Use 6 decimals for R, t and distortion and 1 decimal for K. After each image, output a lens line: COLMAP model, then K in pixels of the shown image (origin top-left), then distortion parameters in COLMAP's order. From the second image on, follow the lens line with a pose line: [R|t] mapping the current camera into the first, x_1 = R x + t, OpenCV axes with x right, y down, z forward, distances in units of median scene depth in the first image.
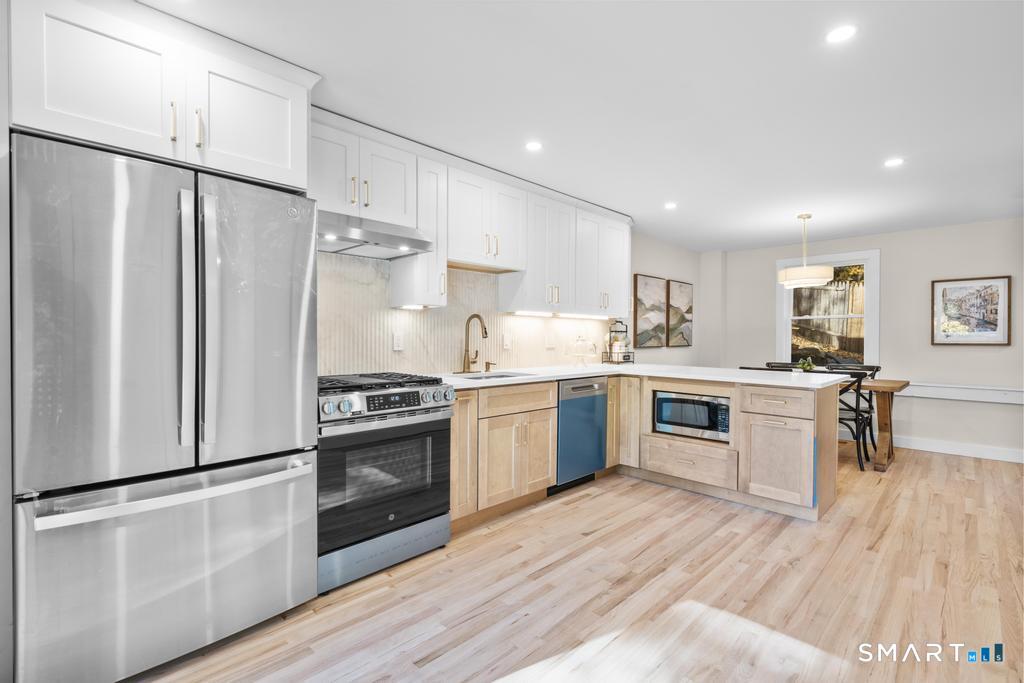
lens RADIAL K [[472.7, 0, 516.3], [0, 472.7, 340.5], [0, 0, 1]] dist [0.001422, -0.000111]
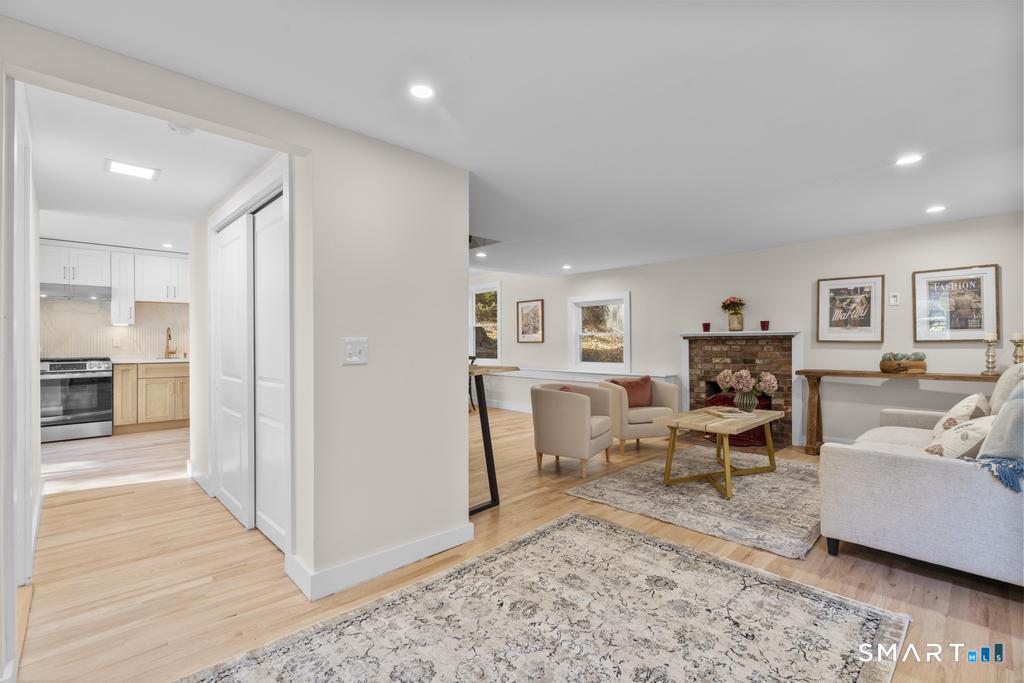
lens RADIAL K [[457.7, 0, 513.3], [0, 457.7, 343.5], [0, 0, 1]] dist [-0.000452, -0.000176]
pose [[0.998697, -0.009435, -0.050150, 1.430177], [0.009004, 0.999921, -0.008817, 0.038801], [0.050230, 0.008354, 0.998703, -0.790026]]
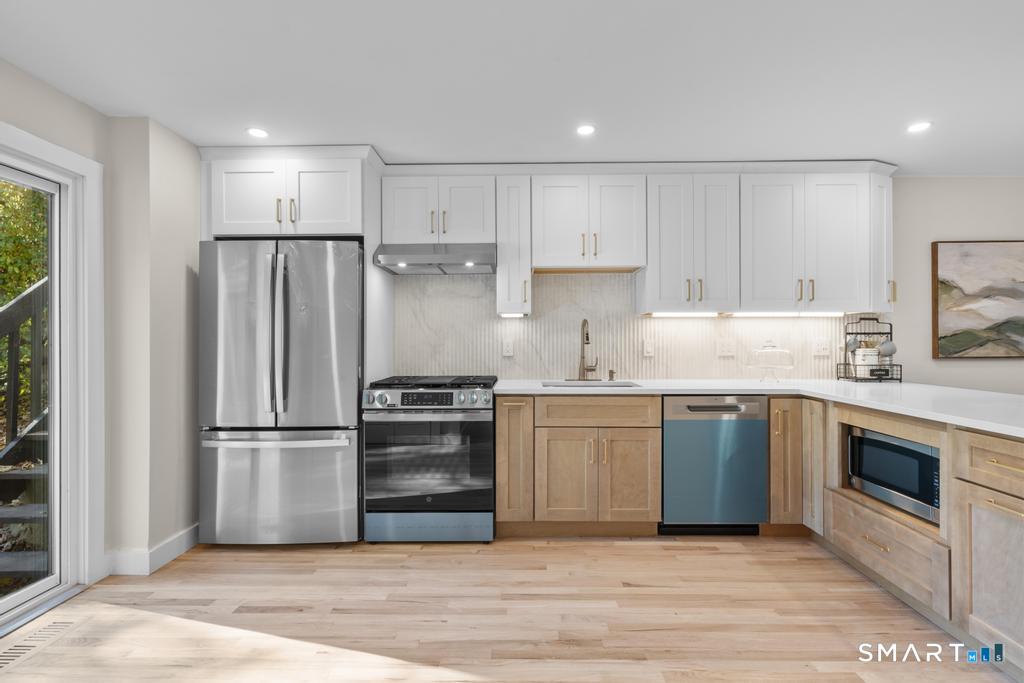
lens RADIAL K [[472.7, 0, 516.3], [0, 472.7, 340.5], [0, 0, 1]] dist [0.001422, -0.000111]
pose [[0.688431, -0.009081, -0.725245, 0.521882], [0.000103, 0.999923, -0.012422, -0.000951], [0.725302, 0.008476, 0.688379, 0.253428]]
